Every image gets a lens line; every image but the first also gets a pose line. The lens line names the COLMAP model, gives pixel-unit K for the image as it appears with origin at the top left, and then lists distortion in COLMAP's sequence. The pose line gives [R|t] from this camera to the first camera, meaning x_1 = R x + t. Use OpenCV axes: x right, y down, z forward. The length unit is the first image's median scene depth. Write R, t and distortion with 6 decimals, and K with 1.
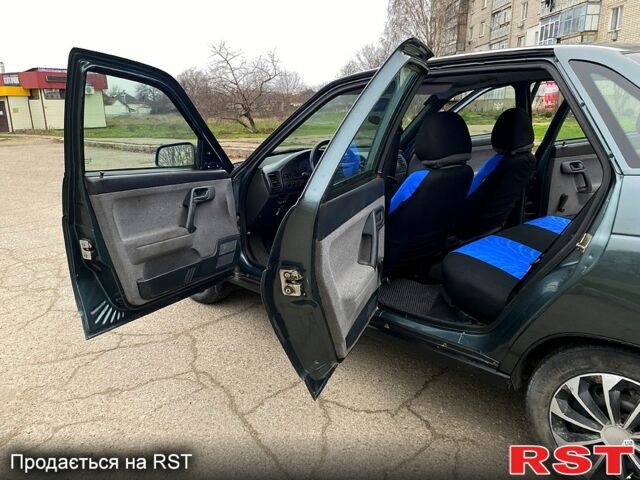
lens RADIAL K [[484.5, 0, 319.3], [0, 484.5, 240.6], [0, 0, 1]] dist [0.002606, -0.004722]
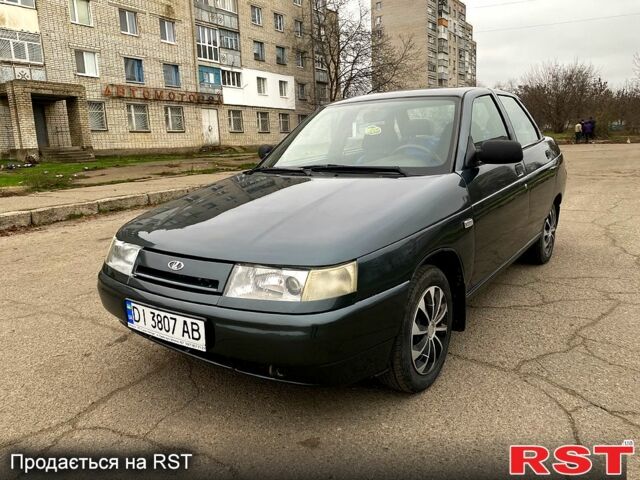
lens RADIAL K [[484.5, 0, 319.3], [0, 484.5, 240.6], [0, 0, 1]] dist [0.002606, -0.004722]
pose [[-0.182295, -0.172737, 0.967952, -0.084266], [0.300224, 0.927655, 0.222087, -0.025981], [-0.936287, 0.331087, -0.117247, 0.115120]]
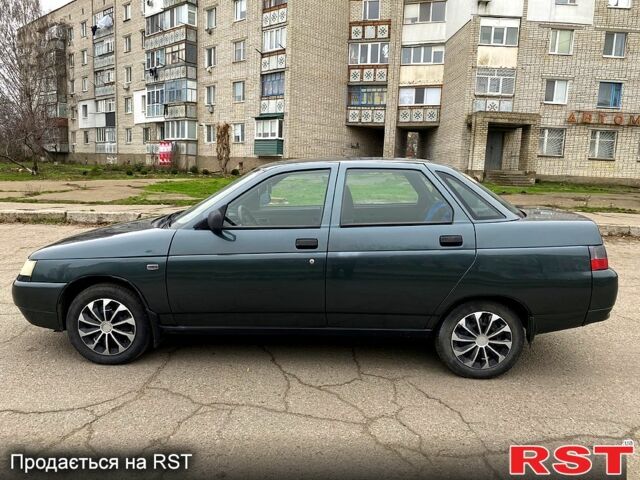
lens RADIAL K [[484.5, 0, 319.3], [0, 484.5, 240.6], [0, 0, 1]] dist [0.002606, -0.004722]
pose [[0.710413, -0.069902, 0.700305, -0.062426], [0.143038, 0.988628, -0.046421, -0.002062], [-0.689096, 0.133149, 0.712333, -0.005490]]
